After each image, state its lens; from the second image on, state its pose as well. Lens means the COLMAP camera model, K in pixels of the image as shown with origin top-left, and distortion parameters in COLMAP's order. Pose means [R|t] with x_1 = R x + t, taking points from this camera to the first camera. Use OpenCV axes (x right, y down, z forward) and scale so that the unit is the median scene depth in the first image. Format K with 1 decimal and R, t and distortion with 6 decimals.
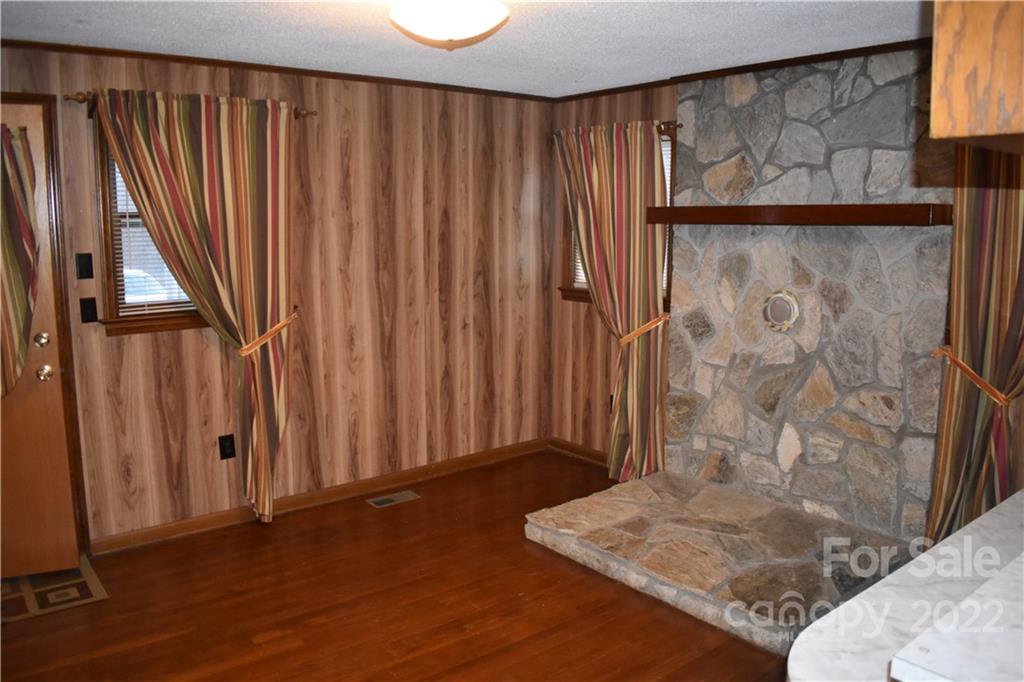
lens RADIAL K [[798.5, 0, 512.0], [0, 798.5, 341.0], [0, 0, 1]] dist [-0.095151, -0.000540]
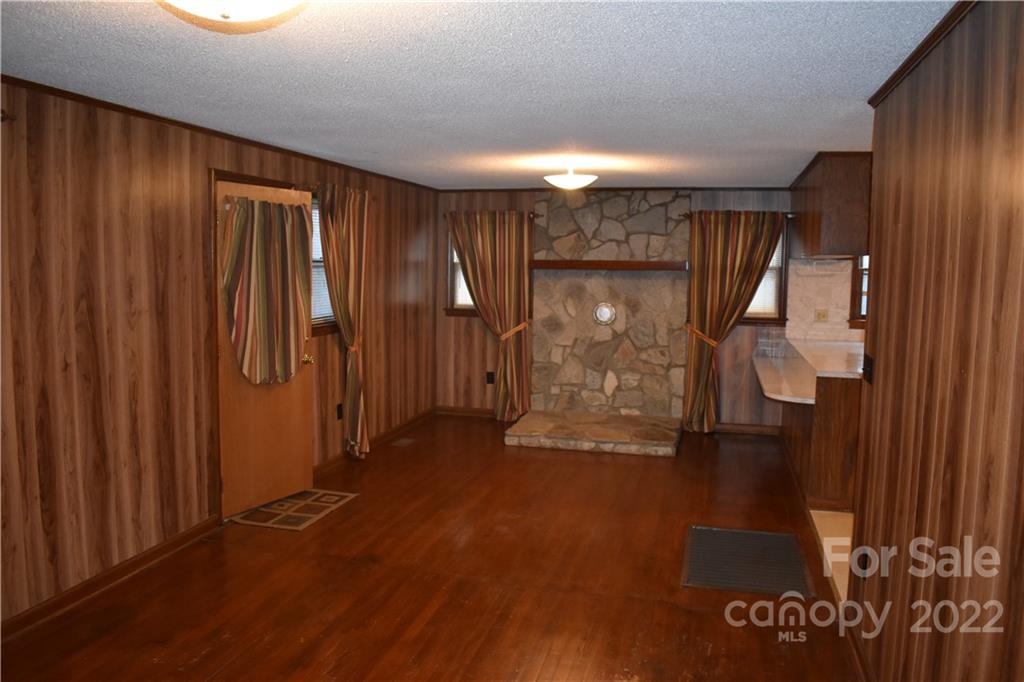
lens RADIAL K [[798.5, 0, 512.0], [0, 798.5, 341.0], [0, 0, 1]] dist [-0.095151, -0.000540]
pose [[0.807452, -0.045892, 0.588145, -1.009118], [0.075941, 0.996761, -0.026482, 0.065003], [-0.585025, 0.066047, 0.808322, -0.464748]]
